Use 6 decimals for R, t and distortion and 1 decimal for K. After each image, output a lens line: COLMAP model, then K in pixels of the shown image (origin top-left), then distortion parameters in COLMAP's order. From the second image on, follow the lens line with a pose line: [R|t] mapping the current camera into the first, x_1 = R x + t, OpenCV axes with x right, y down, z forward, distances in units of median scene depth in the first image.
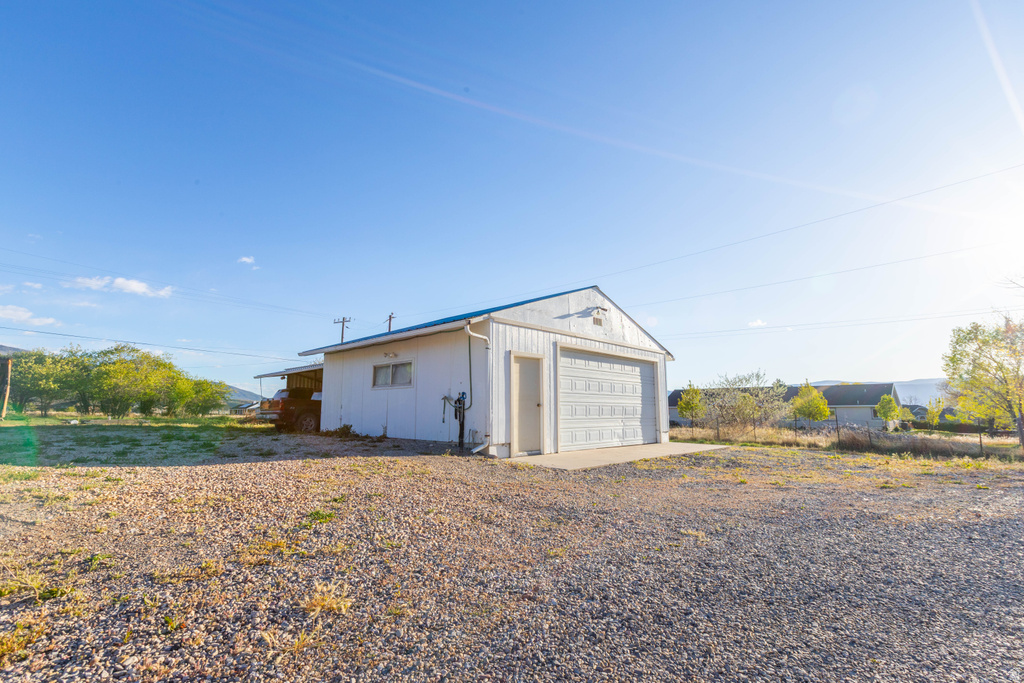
lens RADIAL K [[467.5, 0, 510.4], [0, 467.5, 340.5], [0, 0, 1]] dist [-0.001538, -0.000284]
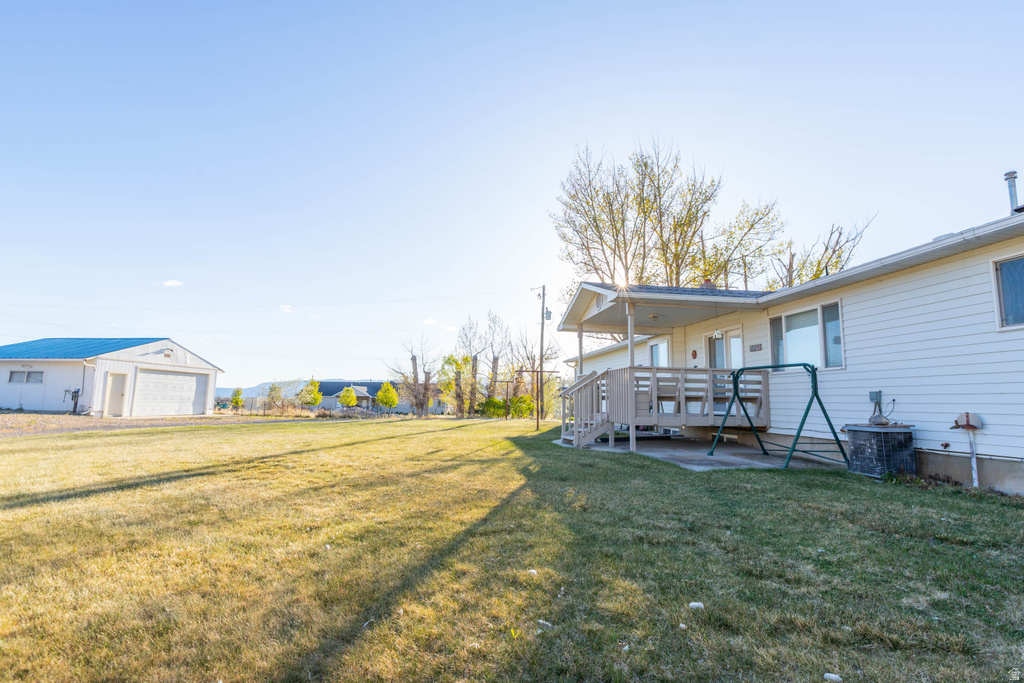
lens RADIAL K [[467.5, 0, 510.4], [0, 467.5, 340.5], [0, 0, 1]] dist [-0.001538, -0.000284]
pose [[0.787877, 0.089370, 0.609313, 0.130261], [-0.100597, 0.994801, -0.015833, -0.257983], [-0.607561, -0.048821, 0.792771, -1.789900]]
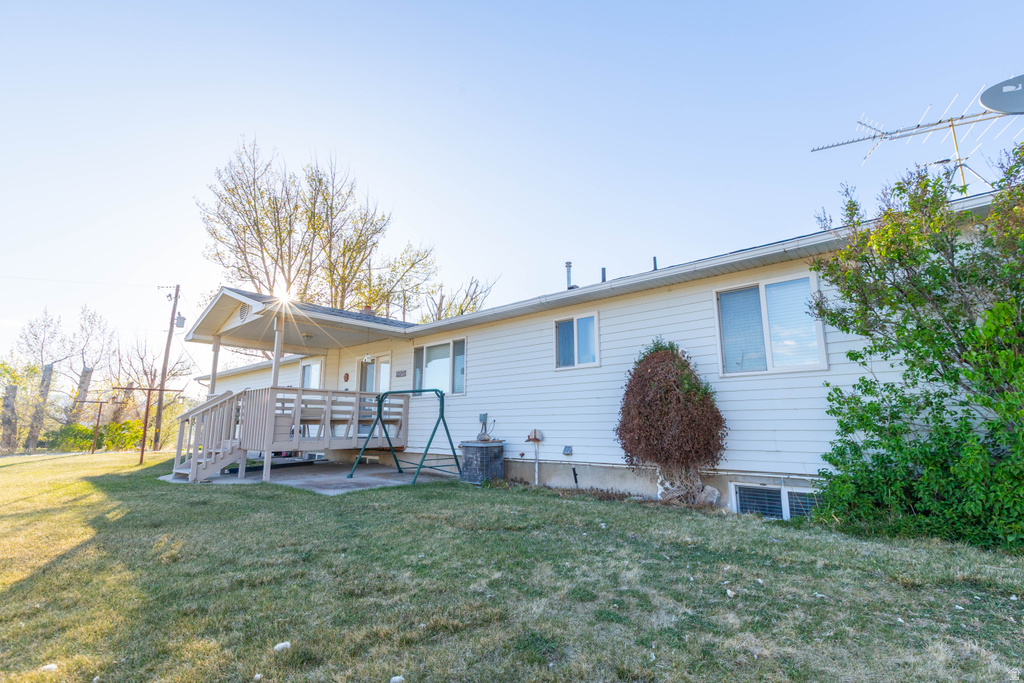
lens RADIAL K [[467.5, 0, 510.4], [0, 467.5, 340.5], [0, 0, 1]] dist [-0.001538, -0.000284]
pose [[0.206610, 0.174286, 0.962776, 0.287861], [-0.132985, 0.979878, -0.148844, -0.266893], [-0.969344, -0.097282, 0.225630, -1.916152]]
